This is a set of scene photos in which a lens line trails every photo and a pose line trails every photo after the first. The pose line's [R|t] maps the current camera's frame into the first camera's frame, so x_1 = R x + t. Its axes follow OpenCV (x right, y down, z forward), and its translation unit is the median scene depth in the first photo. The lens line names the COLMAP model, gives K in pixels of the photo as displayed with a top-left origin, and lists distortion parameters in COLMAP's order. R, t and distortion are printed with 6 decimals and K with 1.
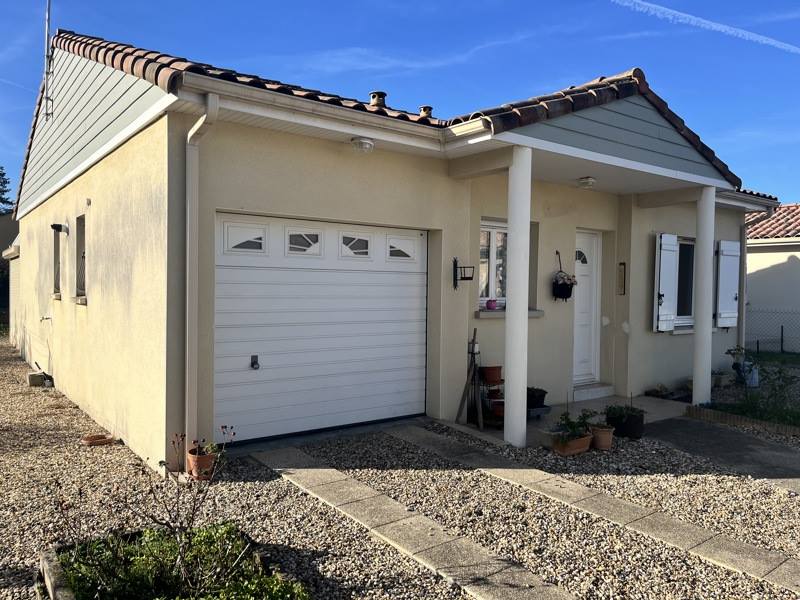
lens RADIAL K [[598.5, 0, 400.0], [0, 598.5, 300.0], [0, 0, 1]] dist [0.026793, 0.001500]
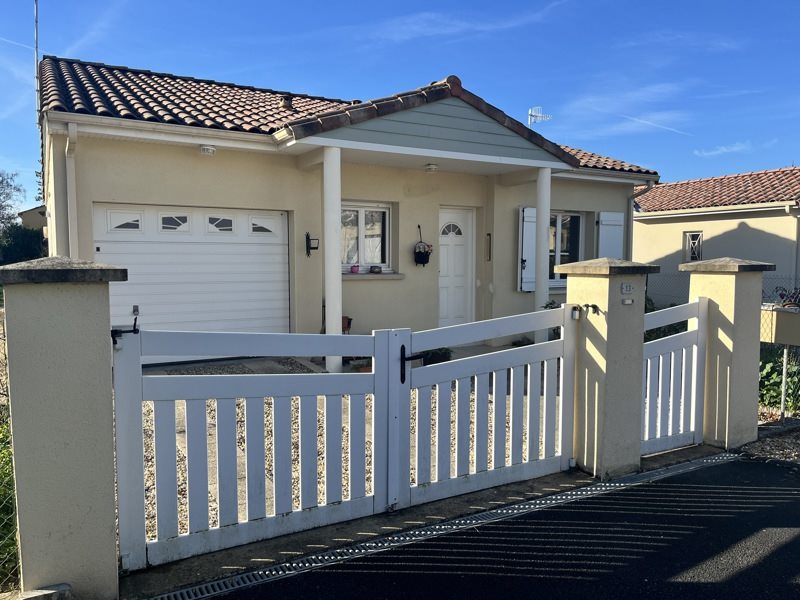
lens RADIAL K [[598.5, 0, 400.0], [0, 598.5, 300.0], [0, 0, 1]] dist [0.026793, 0.001500]
pose [[0.992917, -0.000828, -0.118808, 0.449738], [0.006686, 0.998780, 0.048921, 0.013432], [0.118622, -0.049369, 0.991711, -0.260944]]
